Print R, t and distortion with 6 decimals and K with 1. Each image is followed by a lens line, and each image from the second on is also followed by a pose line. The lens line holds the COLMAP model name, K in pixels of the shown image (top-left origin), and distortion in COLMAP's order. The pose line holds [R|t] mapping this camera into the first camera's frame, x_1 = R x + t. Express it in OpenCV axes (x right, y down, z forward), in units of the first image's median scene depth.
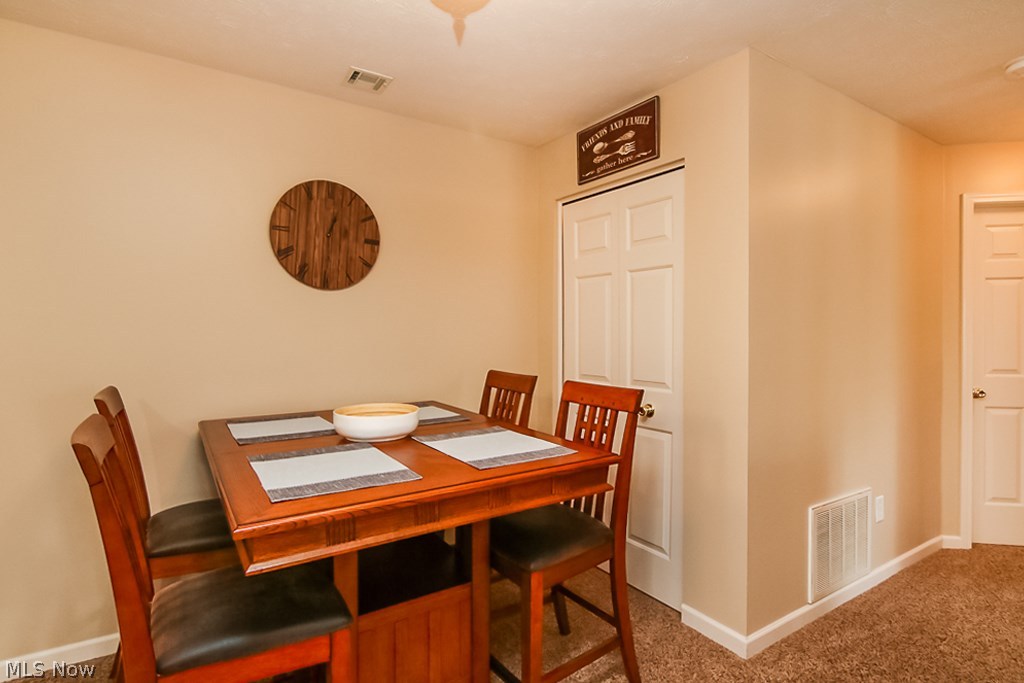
lens RADIAL K [[518.6, 0, 508.4], [0, 518.6, 338.4], [0, 0, 1]] dist [0.001570, -0.000398]
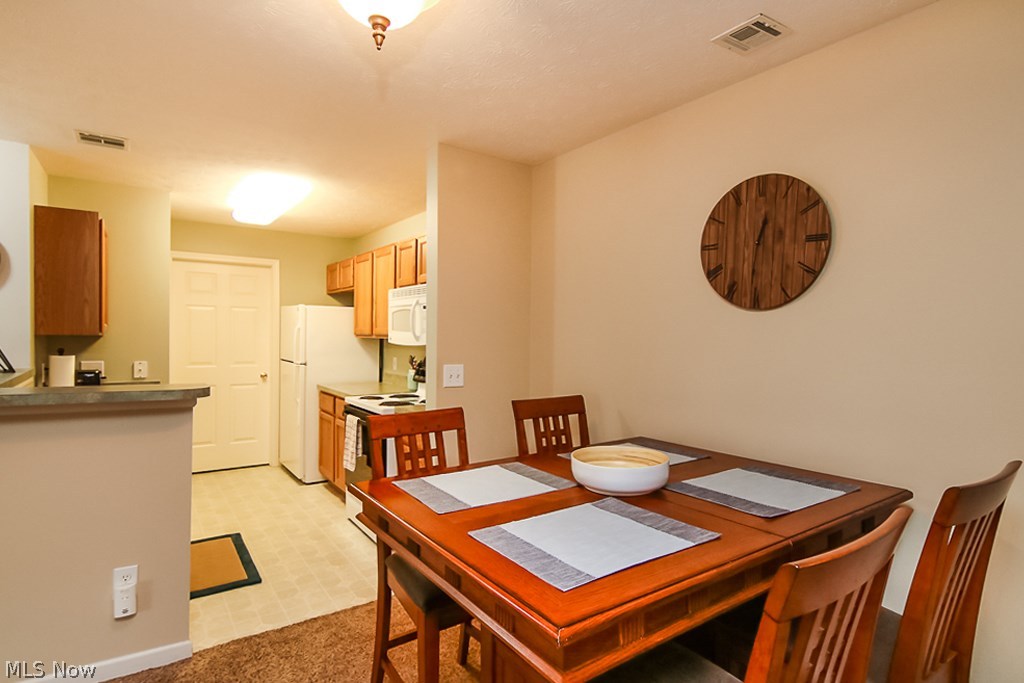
lens RADIAL K [[529.2, 0, 512.0], [0, 529.2, 341.5], [0, 0, 1]] dist [0.001055, 0.000239]
pose [[0.029416, 0.012904, -0.999484, 0.458009], [-0.020947, 0.999705, 0.012291, -0.046604], [0.999348, 0.020574, 0.029677, 0.585125]]
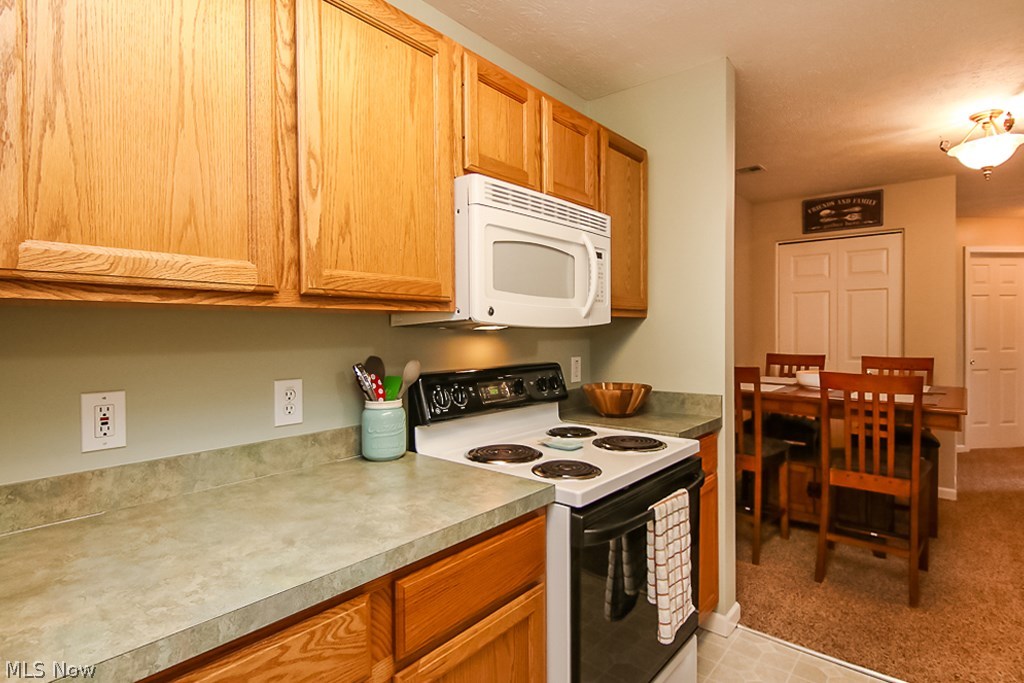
lens RADIAL K [[518.6, 0, 508.4], [0, 518.6, 338.4], [0, 0, 1]] dist [0.001570, -0.000398]
pose [[0.959925, -0.013889, 0.279911, -1.360802], [0.013540, 0.999903, 0.003178, 0.000979], [-0.279928, 0.000739, 0.960021, -0.292024]]
